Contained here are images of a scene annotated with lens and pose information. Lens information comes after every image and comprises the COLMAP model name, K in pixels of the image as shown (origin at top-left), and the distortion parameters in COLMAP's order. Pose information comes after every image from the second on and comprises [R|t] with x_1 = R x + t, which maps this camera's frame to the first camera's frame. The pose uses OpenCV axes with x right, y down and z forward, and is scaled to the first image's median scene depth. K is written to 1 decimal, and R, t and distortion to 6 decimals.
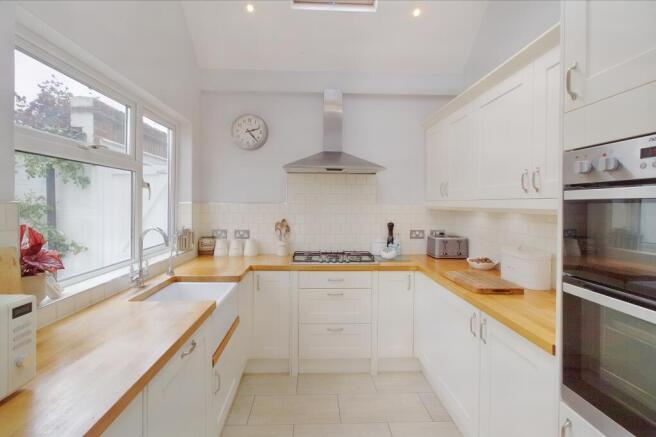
lens RADIAL K [[304.8, 0, 320.1], [0, 304.8, 205.5], [0, 0, 1]] dist [0.001023, 0.000491]
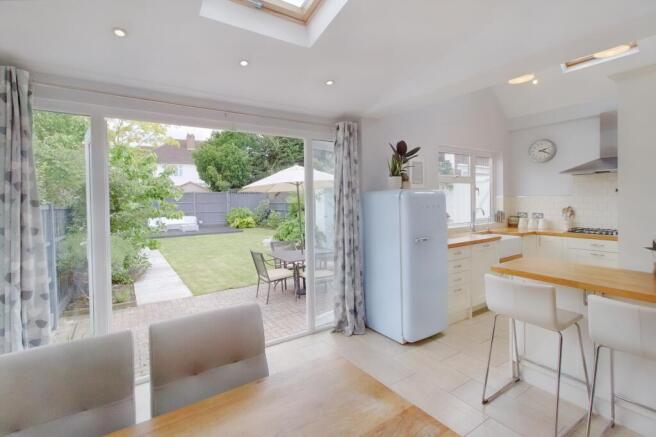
lens RADIAL K [[304.8, 0, 320.1], [0, 304.8, 205.5], [0, 0, 1]] dist [0.001023, 0.000491]
pose [[0.502145, -0.000290, -0.864783, 0.585960], [0.014262, 0.999867, 0.007946, 0.013416], [0.864666, -0.016324, 0.502083, -0.833070]]
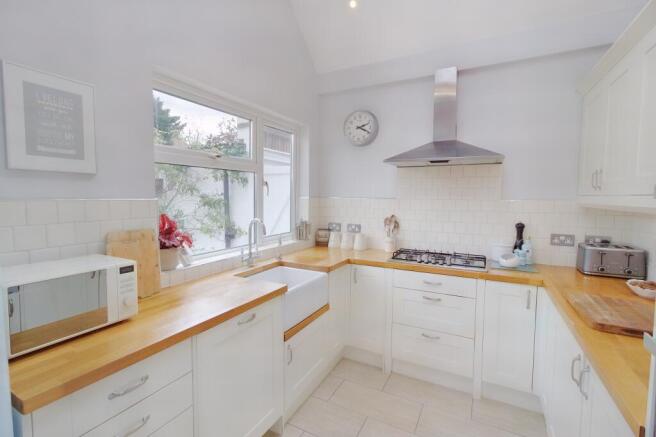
lens RADIAL K [[307.5, 0, 327.4], [0, 307.5, 214.0], [0, 0, 1]] dist [0.001260, 0.000741]
pose [[0.866748, 0.027319, -0.497997, 0.200476], [-0.003727, 0.998826, 0.048308, -0.005459], [0.498732, -0.040015, 0.865832, 0.048722]]
